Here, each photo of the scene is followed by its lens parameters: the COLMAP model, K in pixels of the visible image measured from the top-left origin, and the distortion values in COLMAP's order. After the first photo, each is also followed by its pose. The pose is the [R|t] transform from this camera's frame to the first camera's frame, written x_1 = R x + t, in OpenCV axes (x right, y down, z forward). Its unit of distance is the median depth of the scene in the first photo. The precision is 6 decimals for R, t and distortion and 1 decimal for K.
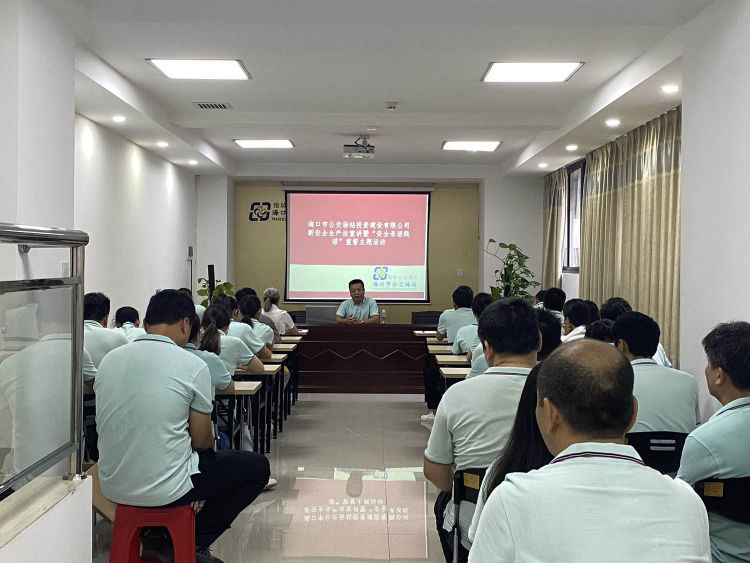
lens RADIAL K [[985.2, 0, 374.6], [0, 985.2, 283.3], [0, 0, 1]] dist [-0.000726, 0.000000]
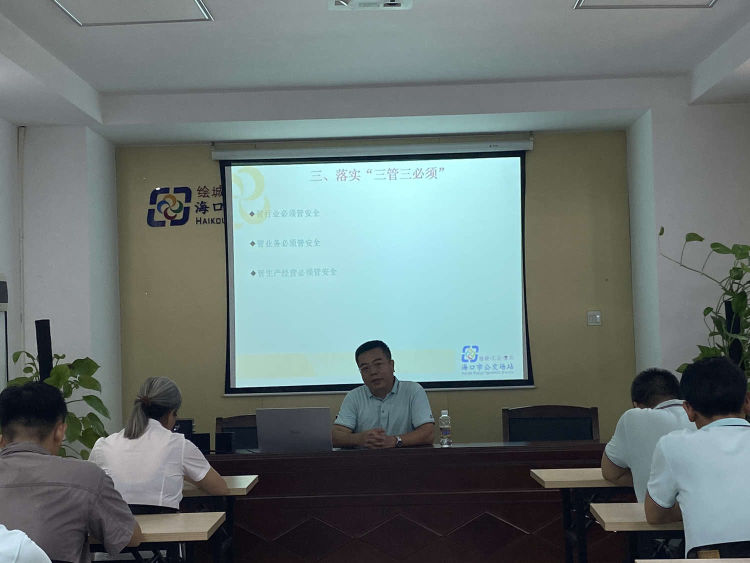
lens RADIAL K [[1219.8, 0, 378.7], [0, 1219.8, 280.6], [0, 0, 1]] dist [0.308057, 0.000000]
pose [[0.999345, -0.034995, -0.009222, -0.010254], [0.034419, 0.997805, -0.056566, 0.000636], [0.011181, 0.056212, 0.998356, 0.408253]]
